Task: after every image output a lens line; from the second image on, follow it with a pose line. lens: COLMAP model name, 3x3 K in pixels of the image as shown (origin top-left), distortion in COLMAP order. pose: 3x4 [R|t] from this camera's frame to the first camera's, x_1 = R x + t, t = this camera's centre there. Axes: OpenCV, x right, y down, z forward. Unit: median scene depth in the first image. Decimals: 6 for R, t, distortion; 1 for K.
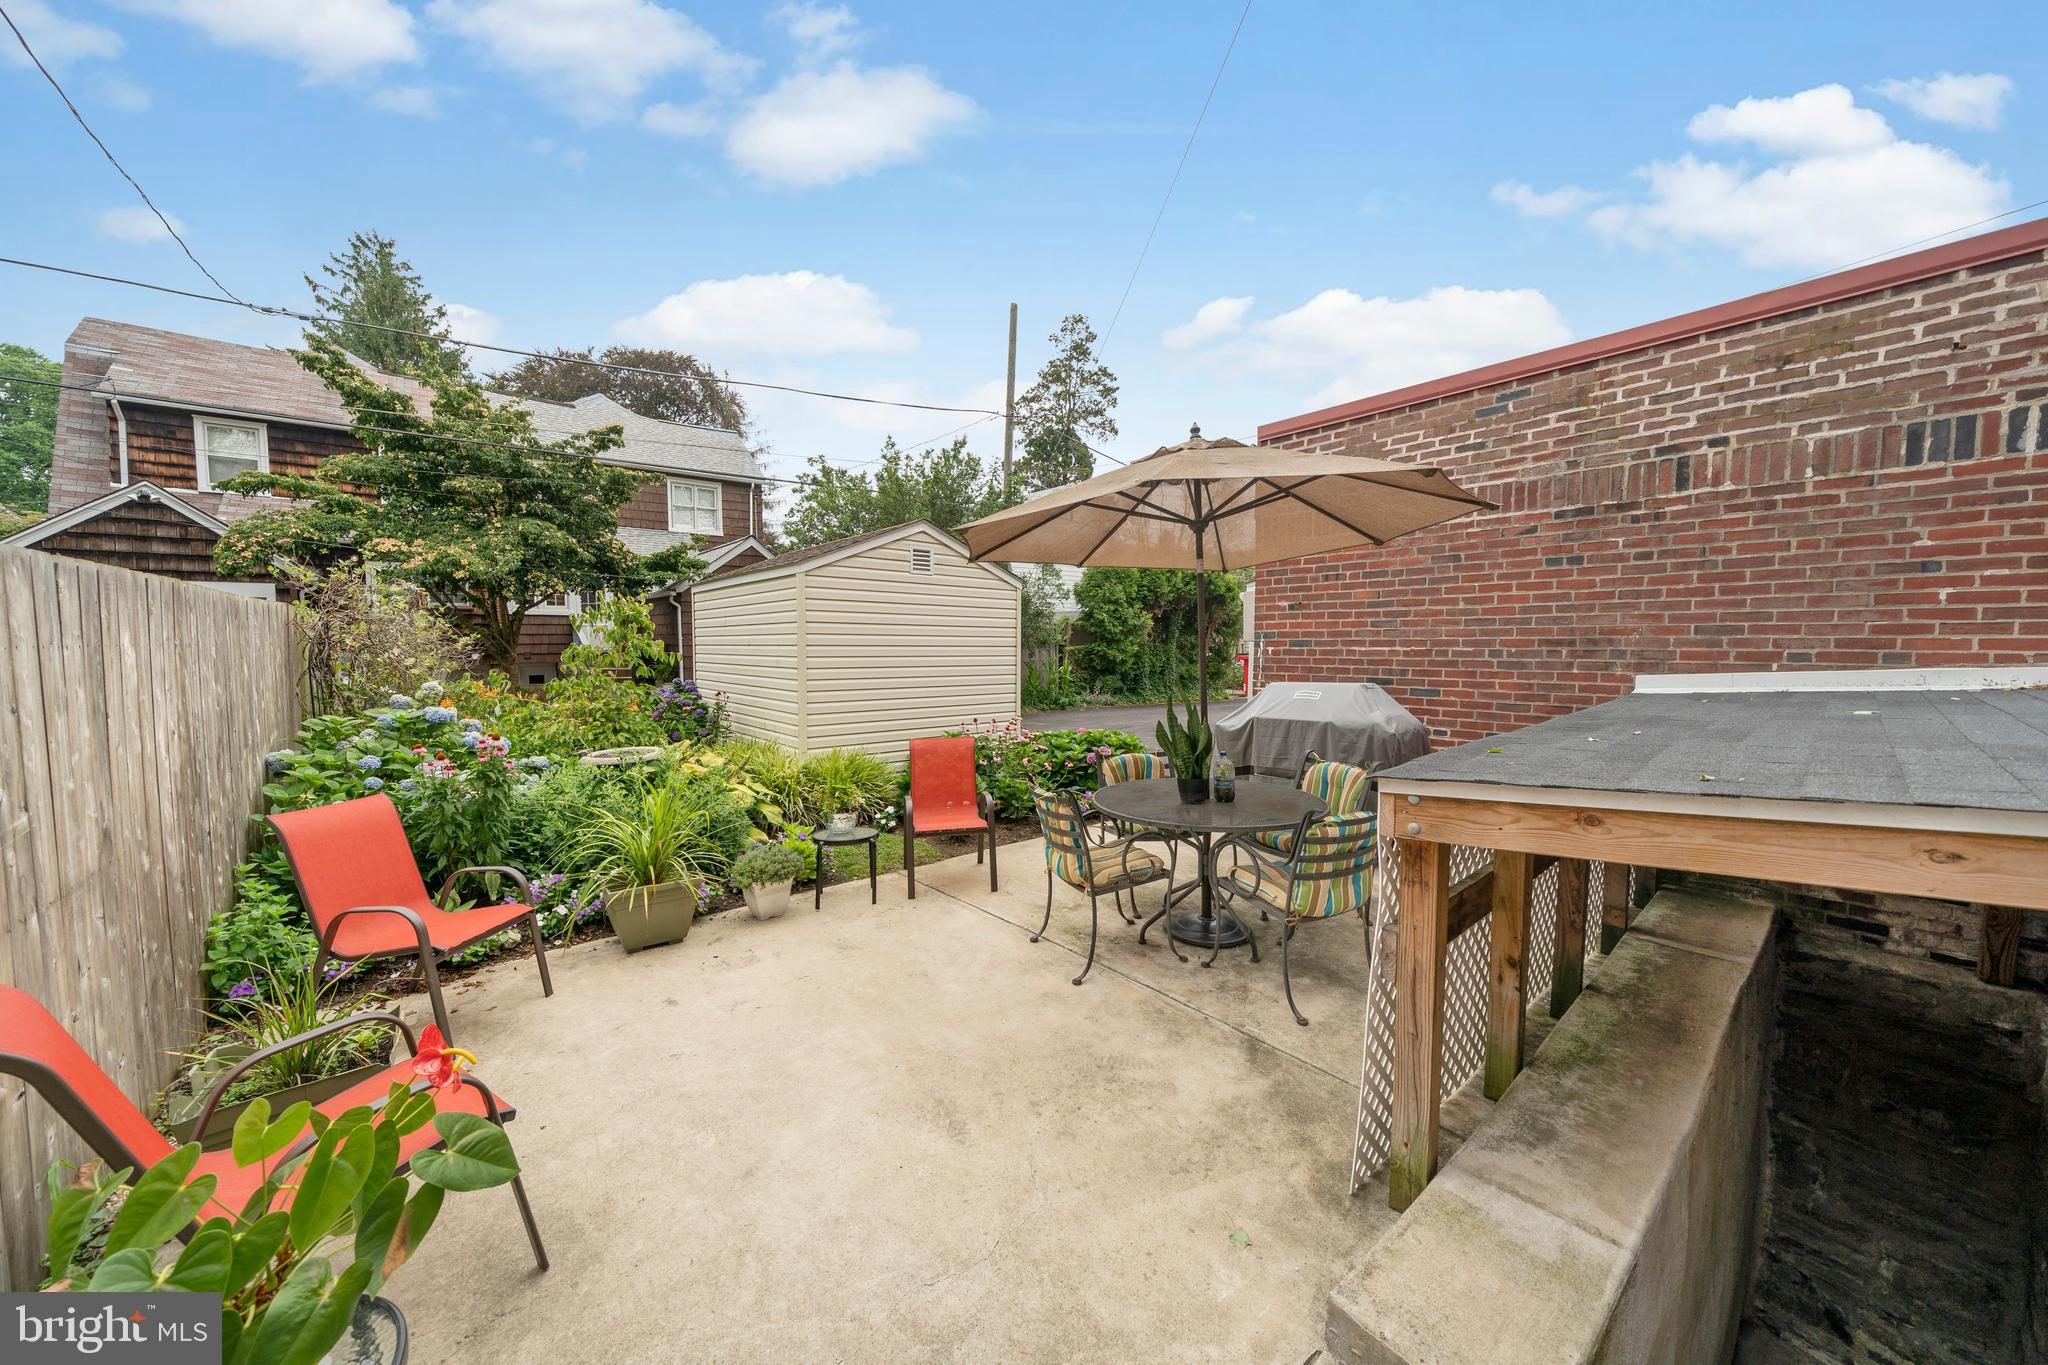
lens RADIAL K [[712.6, 0, 1024.0], [0, 712.6, 682.5], [0, 0, 1]] dist [-0.001094, -0.000049]
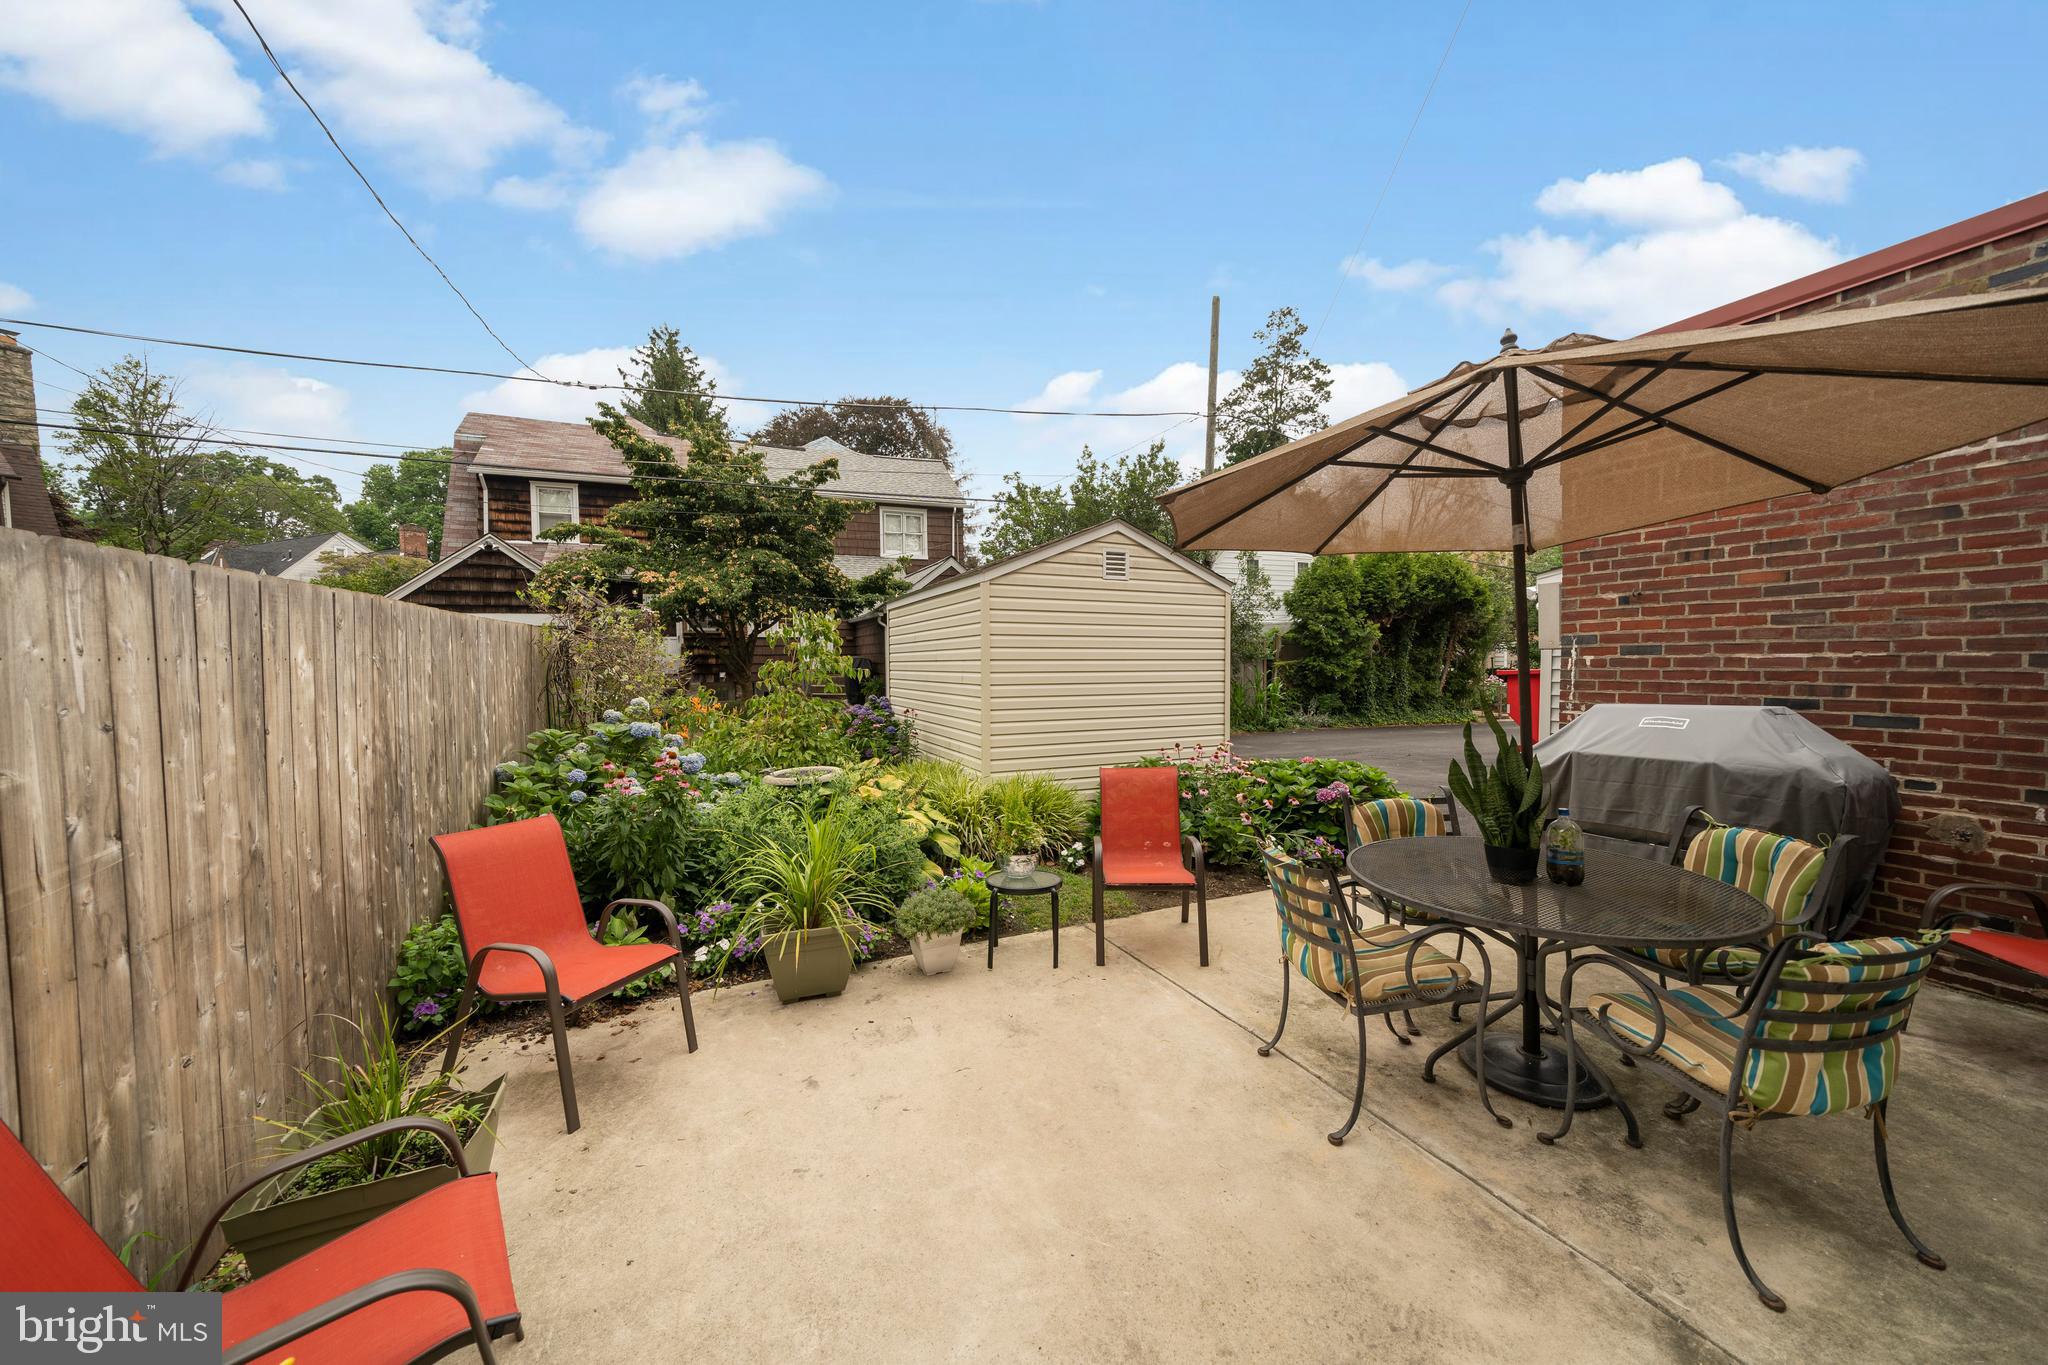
lens RADIAL K [[711.1, 0, 1017.8], [0, 711.1, 685.3], [0, 0, 1]] dist [-0.005938, -0.000076]
pose [[0.960512, 0.000324, -0.278237, -0.019901], [-0.006059, 0.999787, -0.019749, -0.001719], [0.278172, 0.020655, 0.960309, 0.165477]]
